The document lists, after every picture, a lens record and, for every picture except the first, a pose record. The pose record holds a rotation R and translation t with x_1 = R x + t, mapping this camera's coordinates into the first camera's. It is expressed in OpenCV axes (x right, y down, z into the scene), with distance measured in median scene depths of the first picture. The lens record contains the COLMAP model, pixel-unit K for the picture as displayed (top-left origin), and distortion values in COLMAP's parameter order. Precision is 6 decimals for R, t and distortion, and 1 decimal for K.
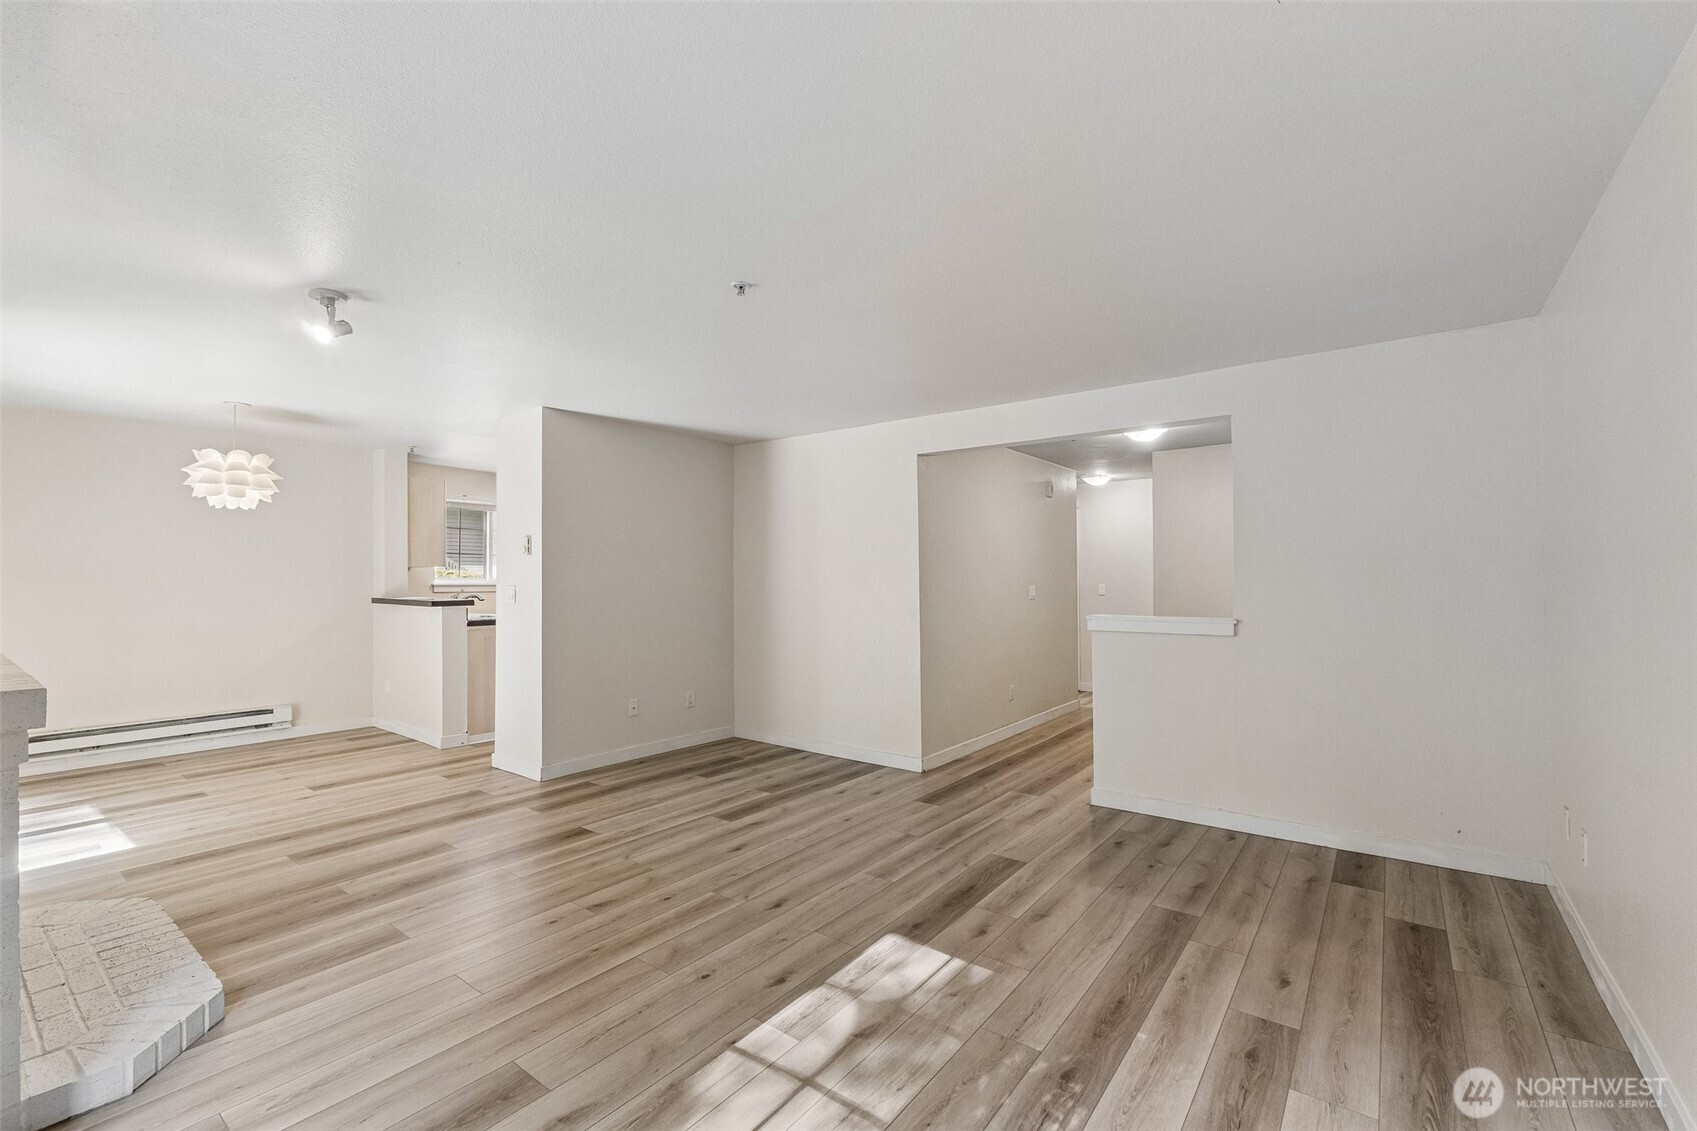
lens RADIAL K [[715.8, 0, 851.1], [0, 715.8, 564.8], [0, 0, 1]] dist [-0.003652, 0.000237]
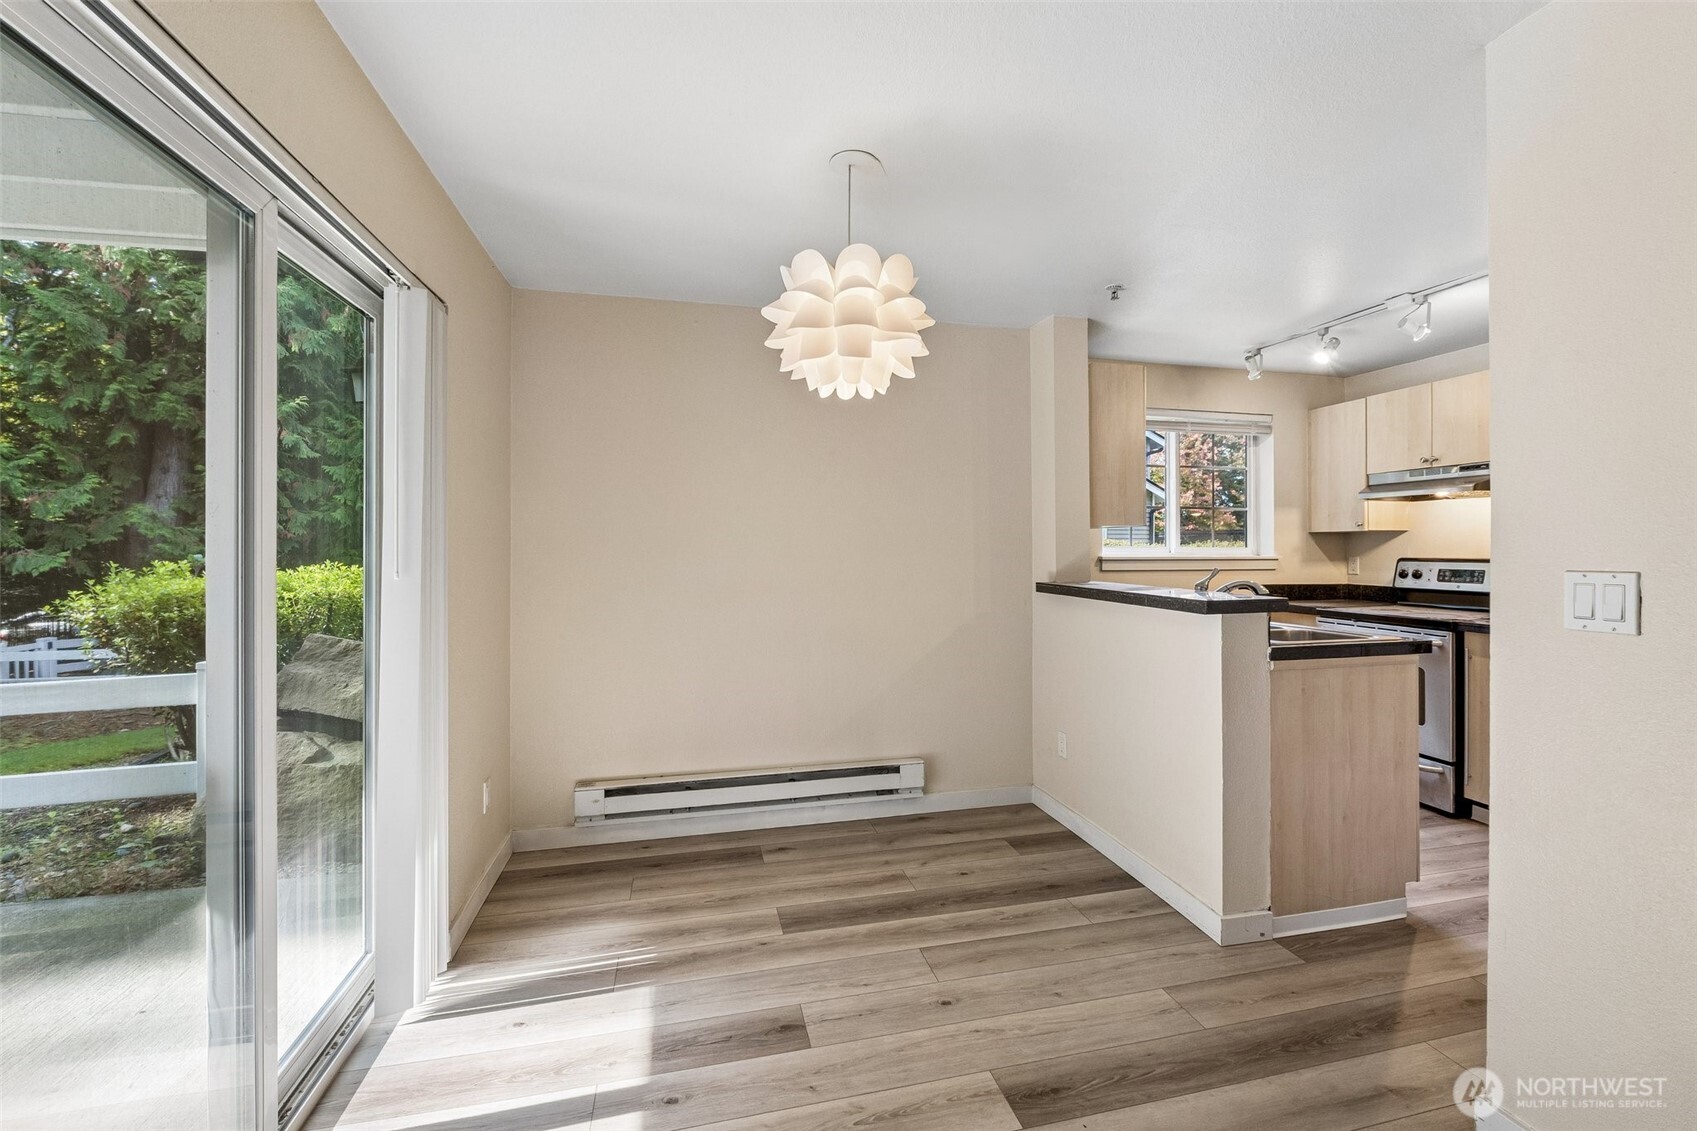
lens RADIAL K [[715.8, 0, 878.2], [0, 715.8, 552.7], [0, 0, 1]] dist [-0.003652, 0.000237]
pose [[0.789818, 0.004406, -0.613325, -0.640034], [0.010689, 0.999723, 0.020946, 0.015130], [0.613248, -0.023099, 0.789553, 0.728296]]
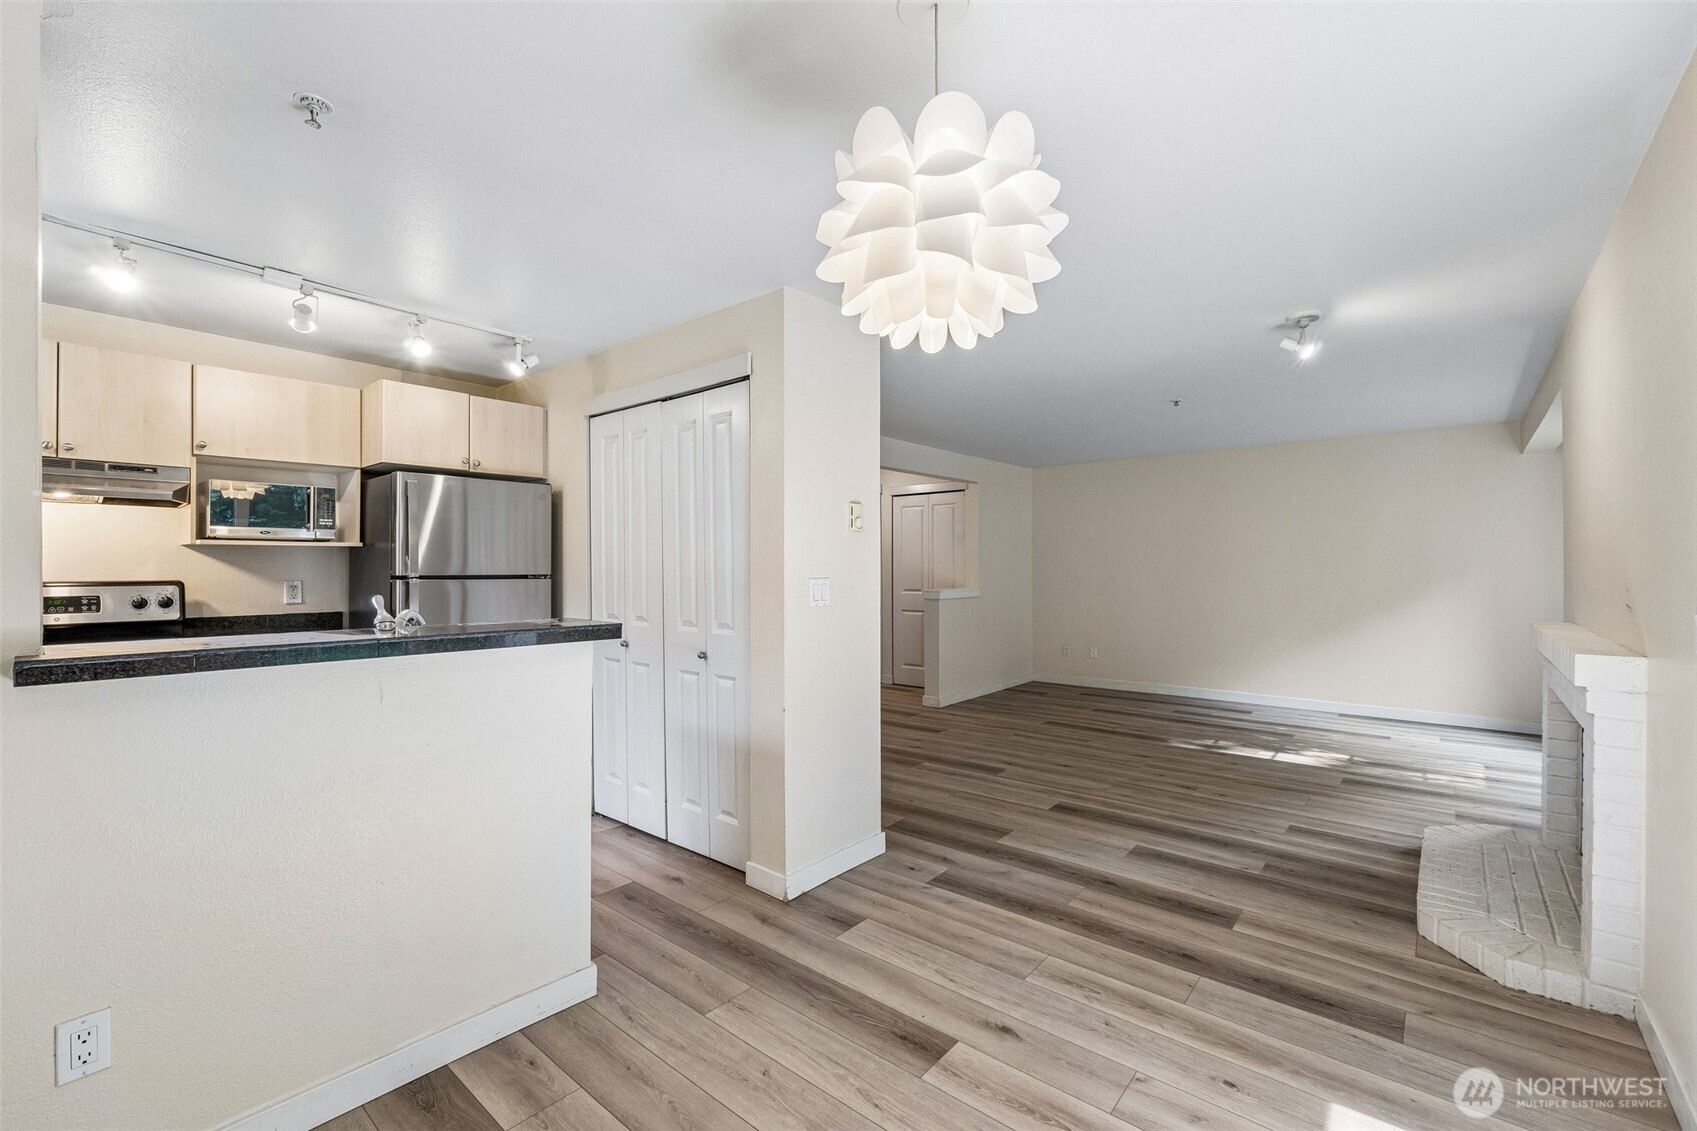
lens RADIAL K [[715.8, 0, 845.8], [0, 715.8, 563.4], [0, 0, 1]] dist [-0.003652, 0.000237]
pose [[0.054430, 0.007807, 0.998487, -1.299153], [-0.018626, 0.999803, -0.006802, 0.022775], [-0.998344, -0.018228, 0.054565, 1.131850]]
